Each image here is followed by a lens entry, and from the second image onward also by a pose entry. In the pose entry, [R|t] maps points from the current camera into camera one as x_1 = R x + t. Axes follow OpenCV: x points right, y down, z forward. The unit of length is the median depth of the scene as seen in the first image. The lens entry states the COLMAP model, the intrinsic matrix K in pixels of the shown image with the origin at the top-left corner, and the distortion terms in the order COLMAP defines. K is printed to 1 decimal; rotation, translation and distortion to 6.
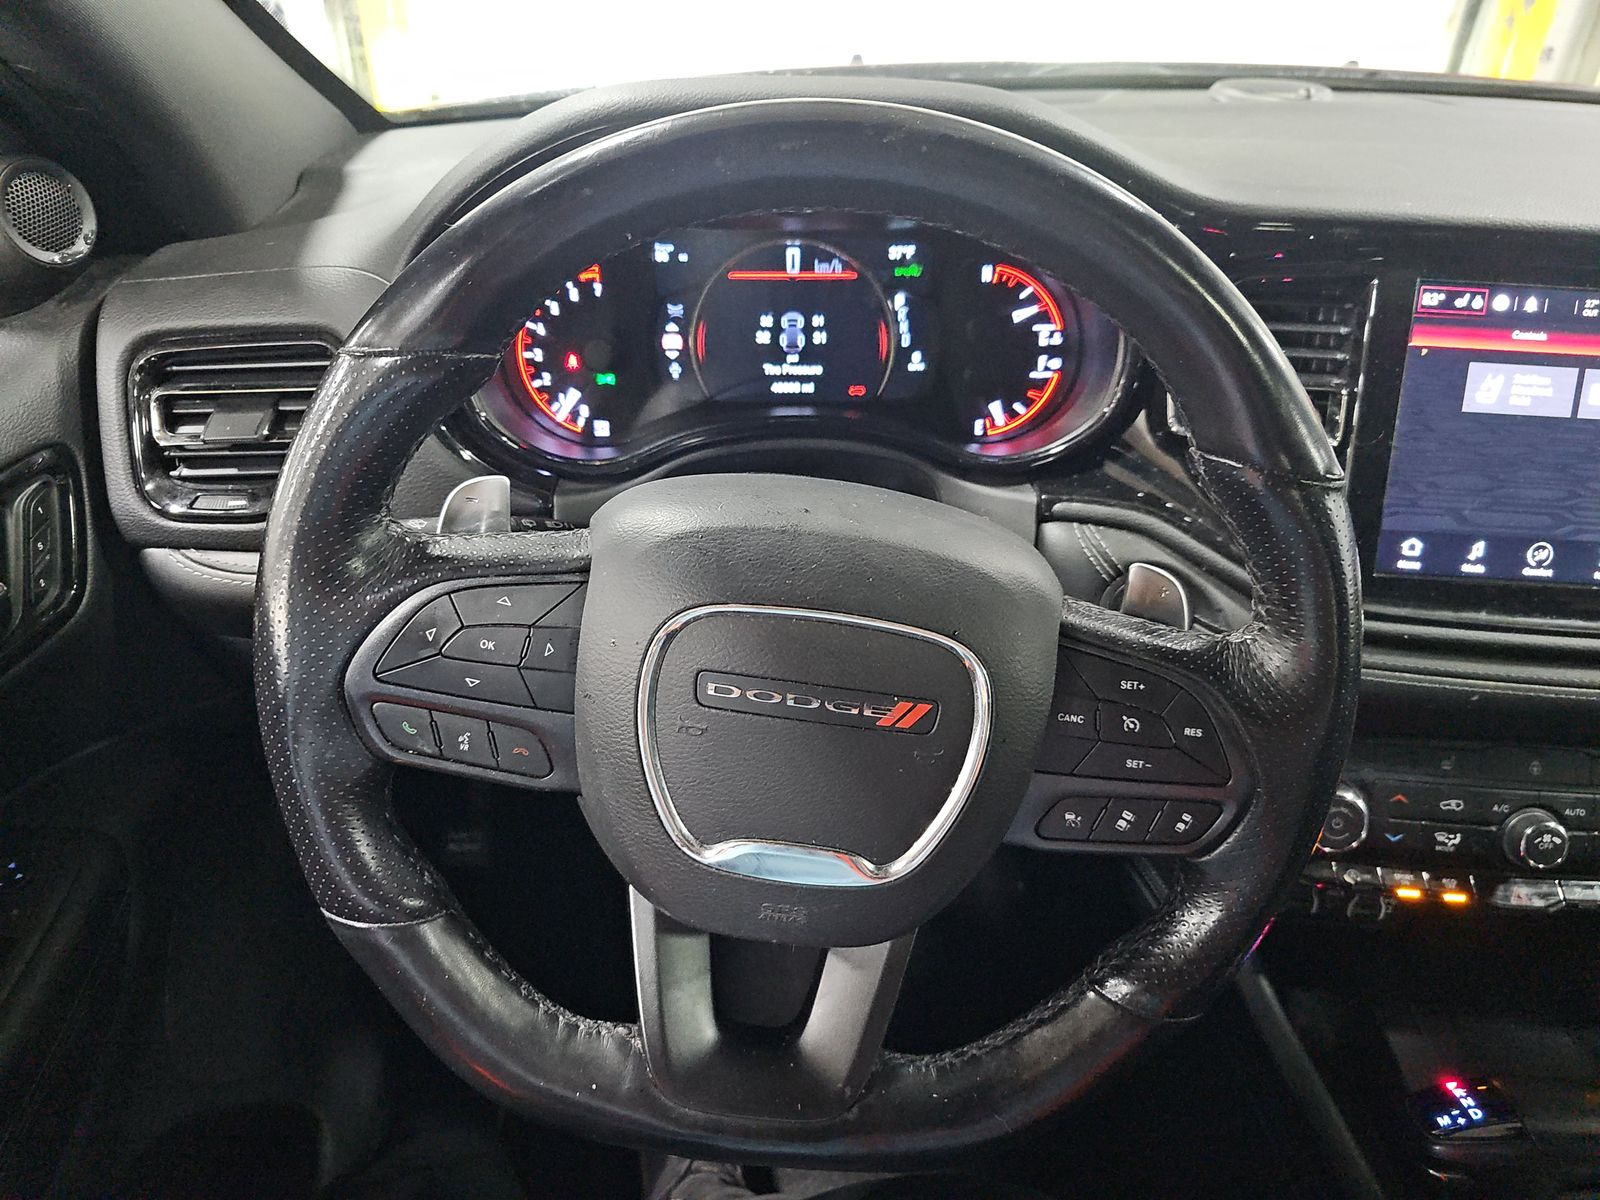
lens RADIAL K [[1096.2, 0, 799.6], [0, 1096.2, 606.4], [0, 0, 1]] dist [0.027010, -0.009010]
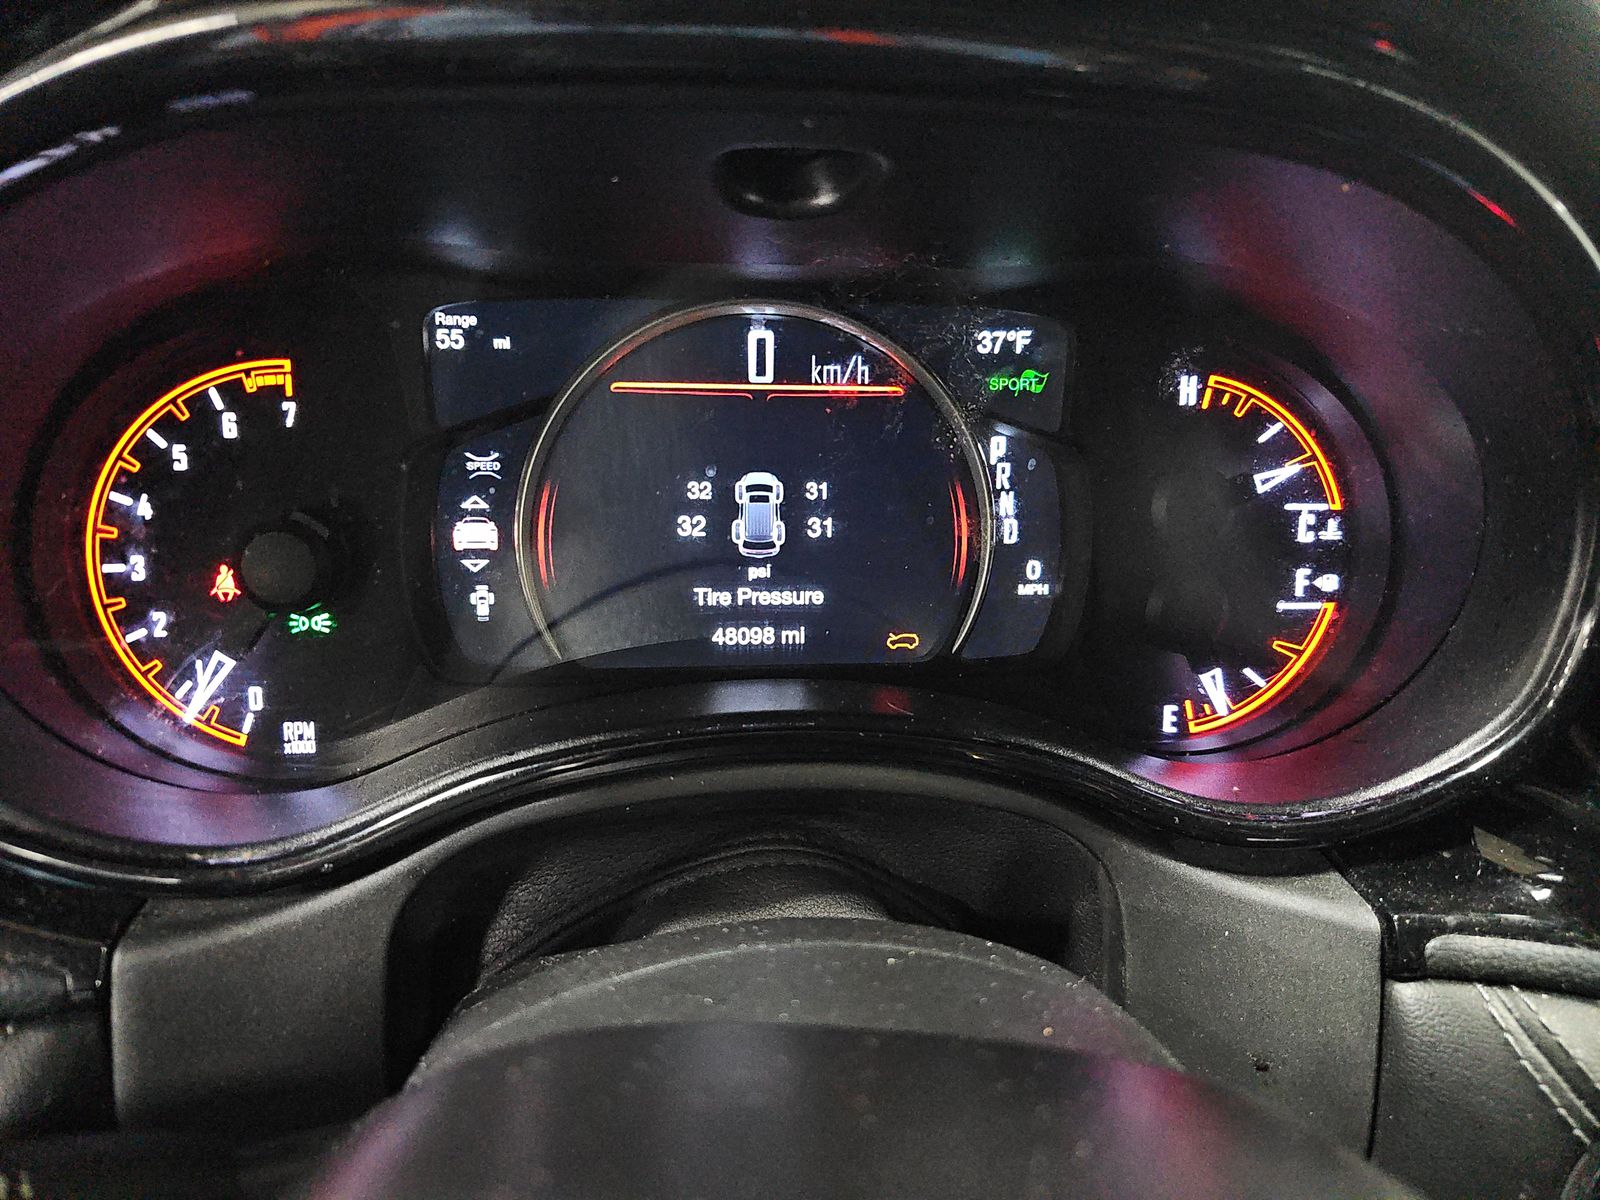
lens RADIAL K [[1096.2, 0, 796.0], [0, 1096.2, 596.0], [0, 0, 1]] dist [0.027010, -0.009010]
pose [[0.999120, -0.001803, 0.041893, -0.010248], [0.009321, 0.983628, -0.179969, -0.140990], [-0.040882, 0.180201, 0.982780, 0.583531]]
